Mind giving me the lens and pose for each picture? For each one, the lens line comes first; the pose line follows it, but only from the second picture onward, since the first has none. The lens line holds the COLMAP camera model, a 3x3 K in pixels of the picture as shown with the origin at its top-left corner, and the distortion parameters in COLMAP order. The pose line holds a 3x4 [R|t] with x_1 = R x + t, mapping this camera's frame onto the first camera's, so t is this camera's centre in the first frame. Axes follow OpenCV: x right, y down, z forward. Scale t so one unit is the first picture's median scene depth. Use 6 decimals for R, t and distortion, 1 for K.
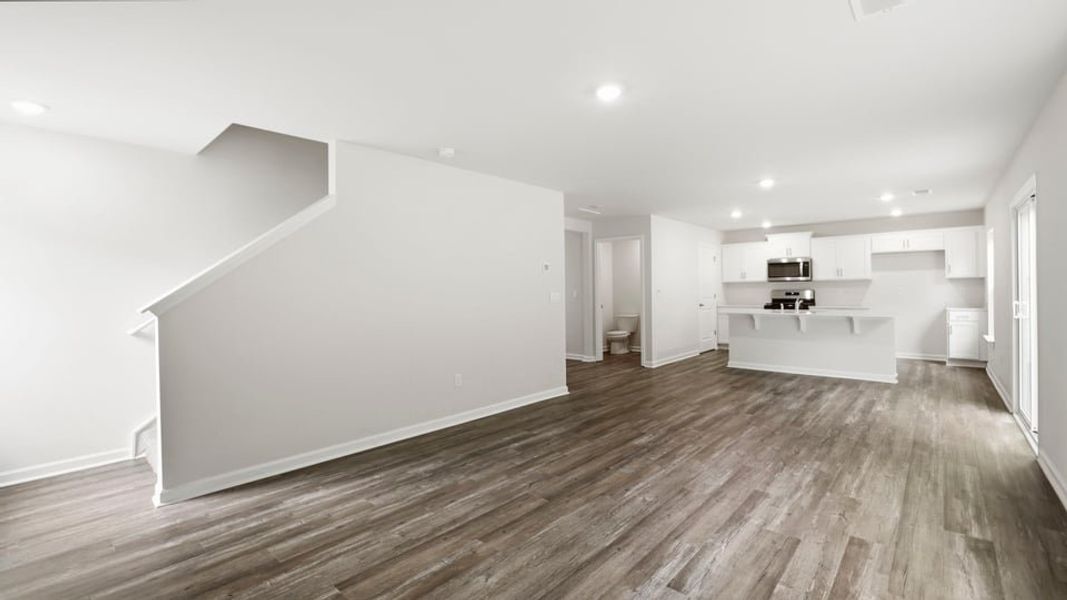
lens RADIAL K [[459.8, 0, 526.8], [0, 459.8, 291.2], [0, 0, 1]] dist [-0.040030, 0.013271]
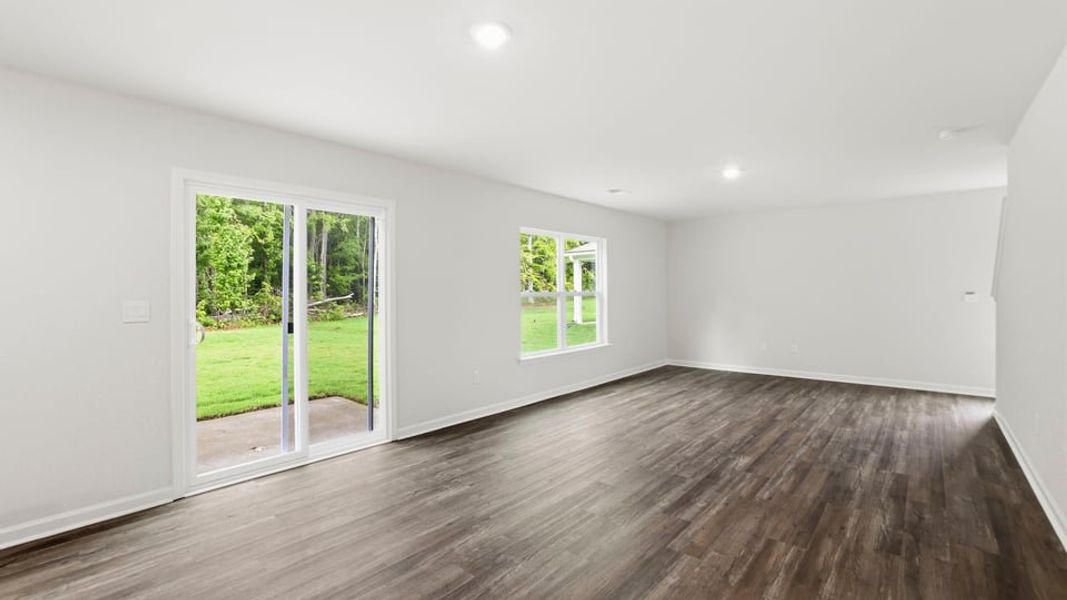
lens RADIAL K [[459.8, 0, 526.8], [0, 459.8, 291.2], [0, 0, 1]] dist [-0.040030, 0.013271]
pose [[-0.999735, 0.018472, -0.013705, 0.723522], [0.018451, 0.999828, 0.001700, -0.014329], [0.013734, 0.001447, -0.999905, 1.997139]]
